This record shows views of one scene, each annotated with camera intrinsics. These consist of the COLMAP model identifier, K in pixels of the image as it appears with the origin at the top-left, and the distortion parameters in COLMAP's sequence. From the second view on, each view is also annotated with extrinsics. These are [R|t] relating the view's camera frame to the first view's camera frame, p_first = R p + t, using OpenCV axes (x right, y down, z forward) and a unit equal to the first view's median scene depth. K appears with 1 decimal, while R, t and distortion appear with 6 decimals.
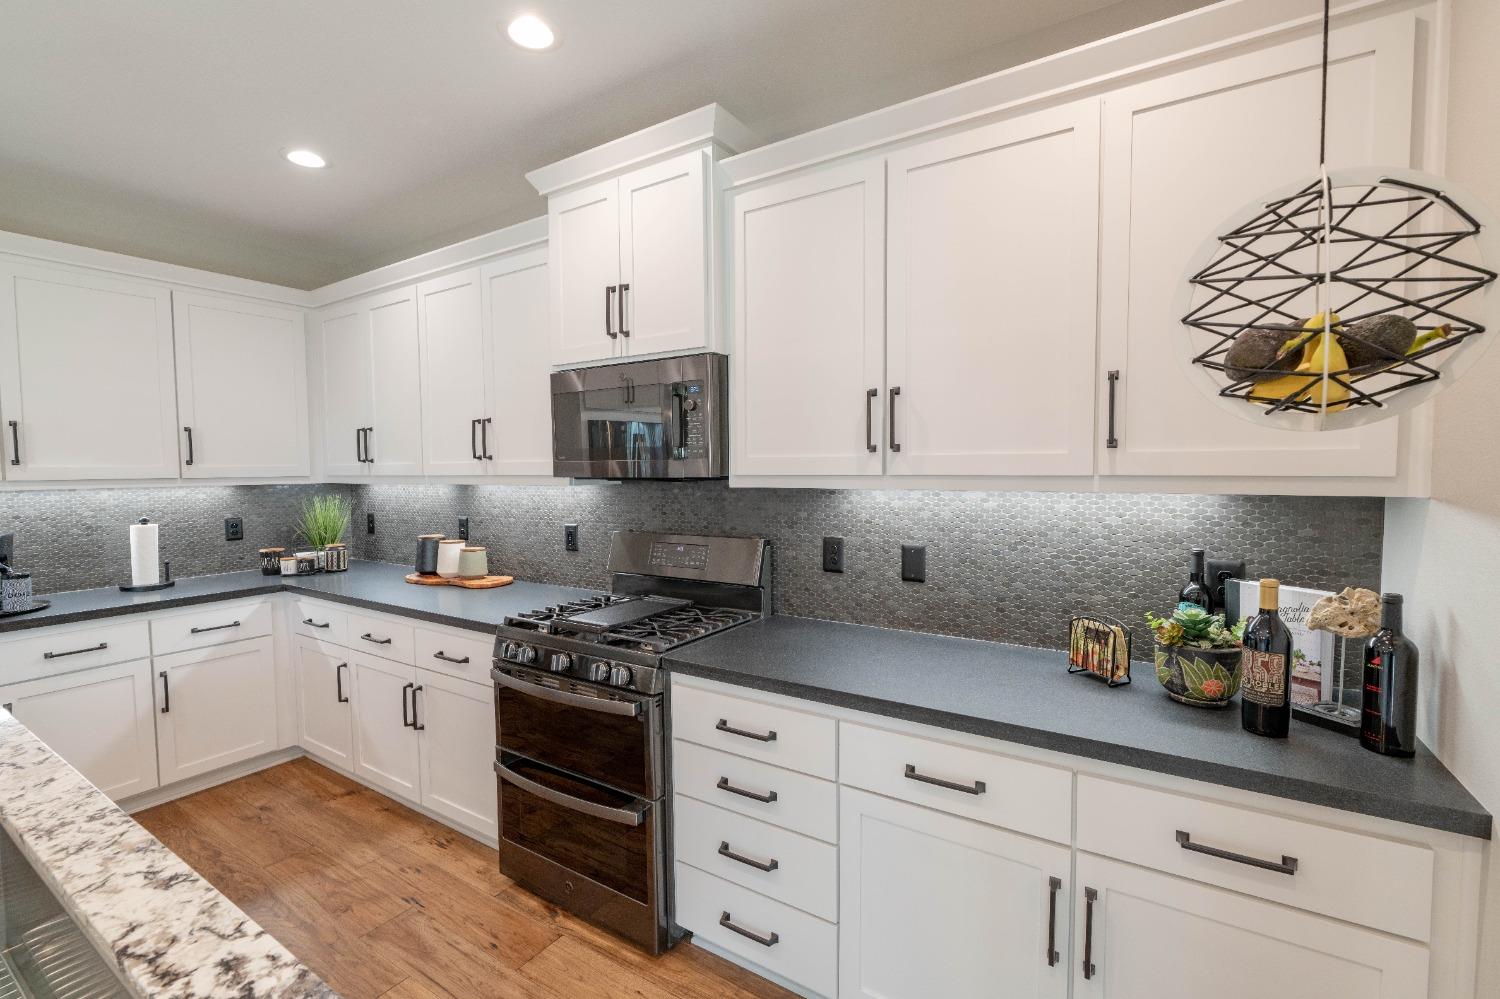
lens RADIAL K [[653.6, 0, 750.9], [0, 653.6, 499.1], [0, 0, 1]] dist [-0.008913, 0.001321]
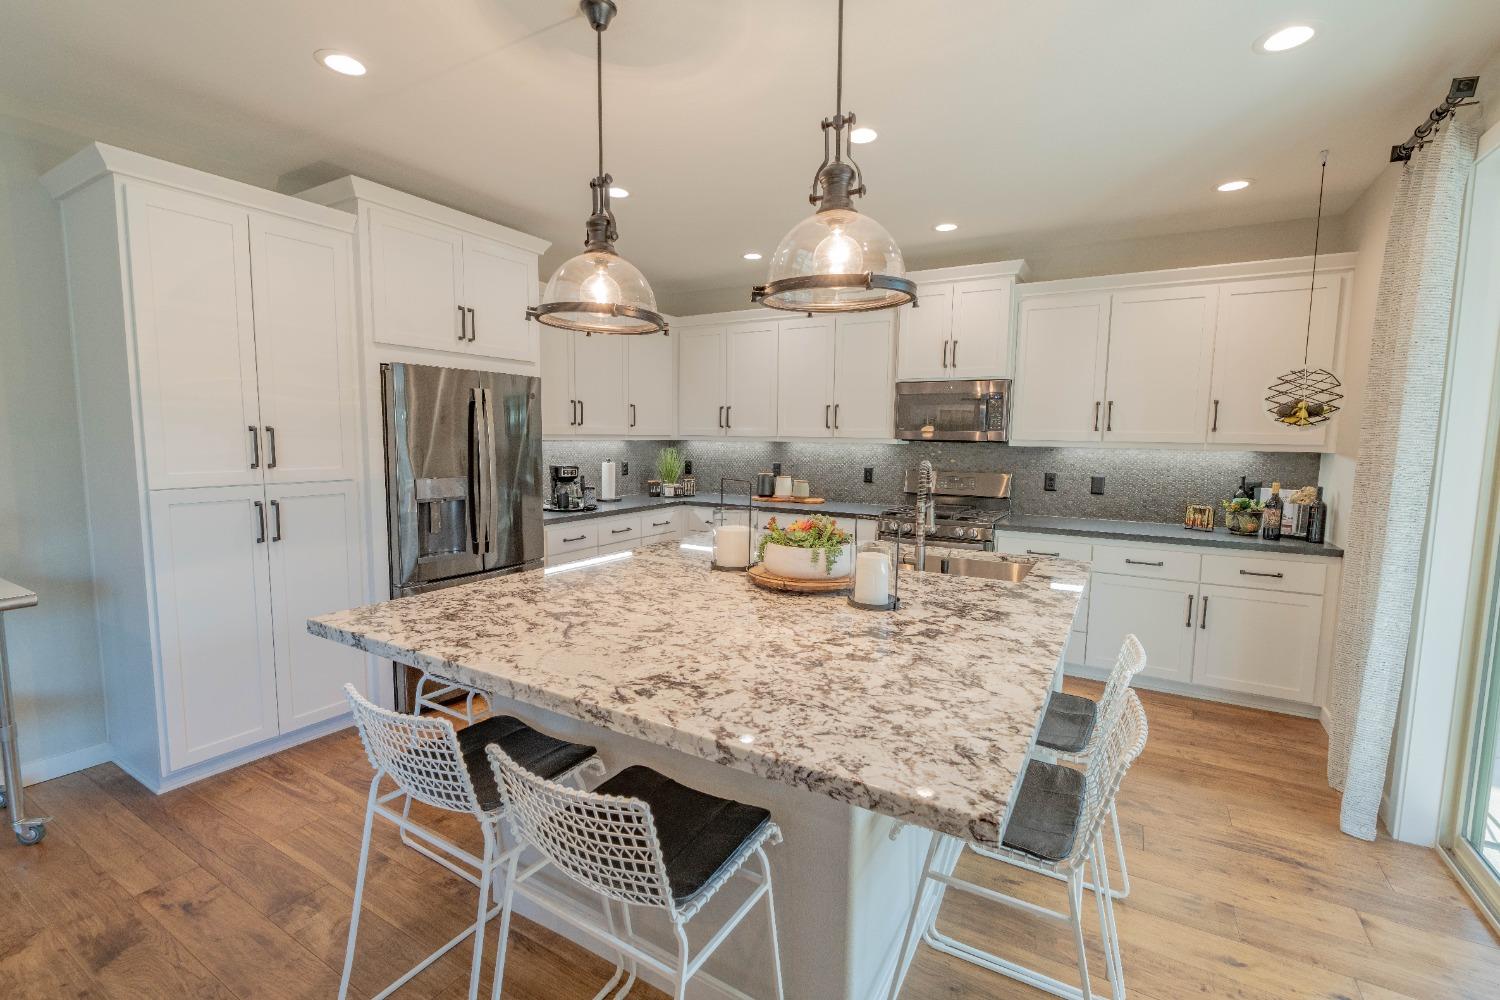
lens RADIAL K [[653.6, 0, 751.0], [0, 653.6, 498.0], [0, 0, 1]] dist [-0.008913, 0.001321]
pose [[0.999200, 0.017970, 0.035722, -0.704393], [-0.019629, 0.998718, 0.046660, 0.050385], [-0.034838, -0.047324, 0.998272, -0.772813]]
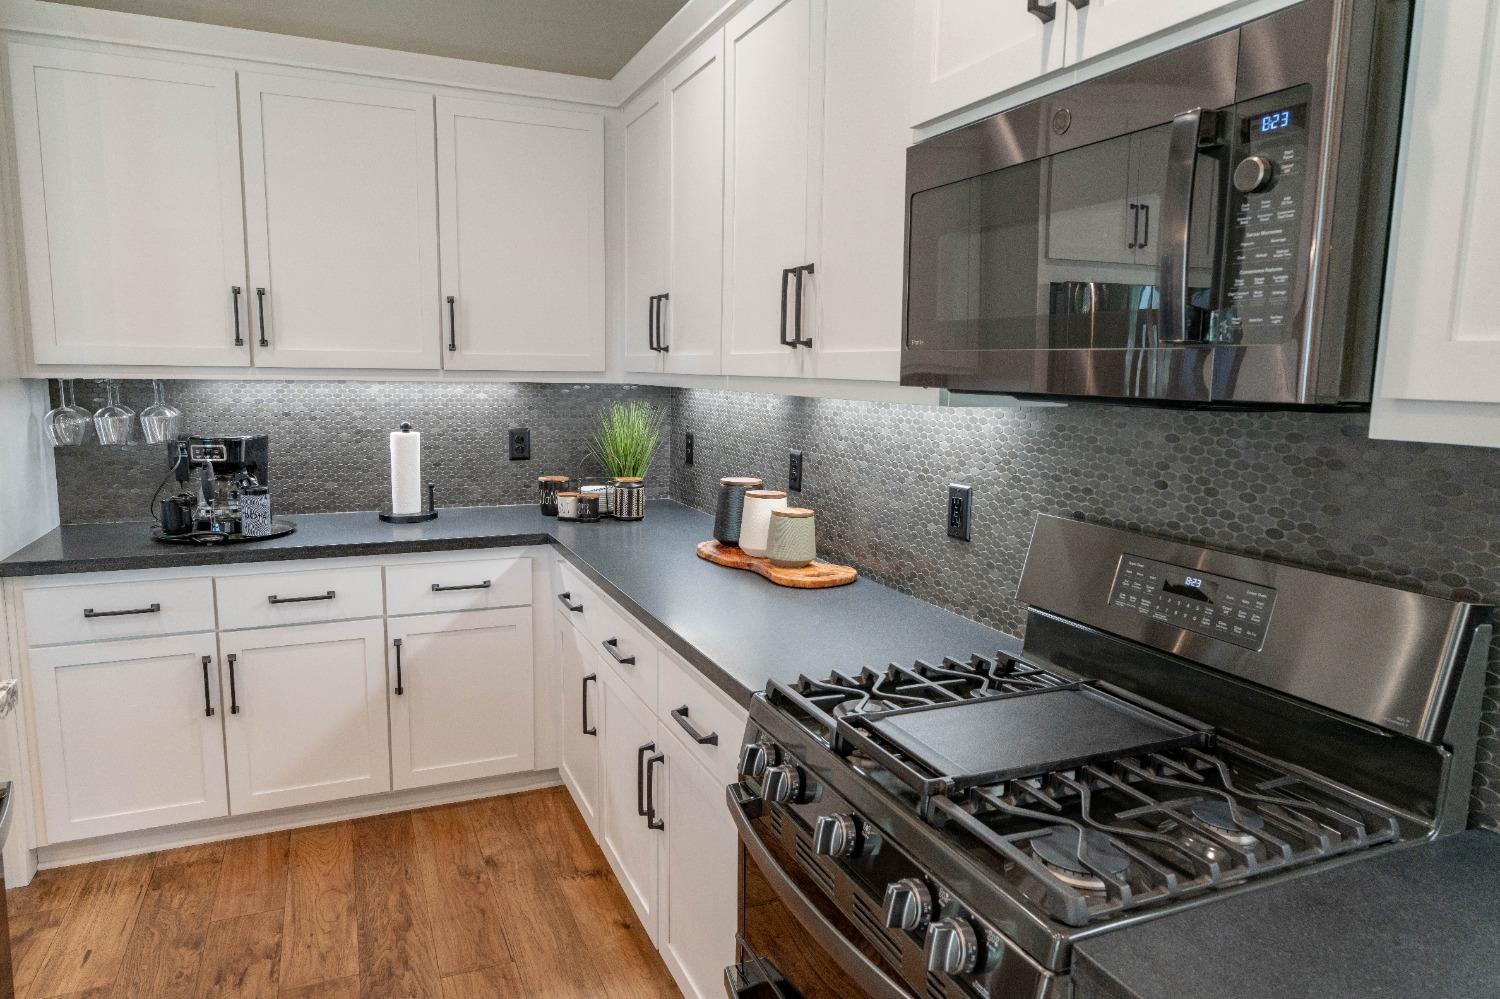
lens RADIAL K [[949.6, 0, 744.7], [0, 949.6, 498.9], [0, 0, 1]] dist [-0.004446, -0.001627]
pose [[0.830387, 0.099149, -0.548294, -0.022800], [-0.053019, 0.993636, 0.099383, -0.014071], [0.554659, -0.053457, 0.830359, 0.355612]]
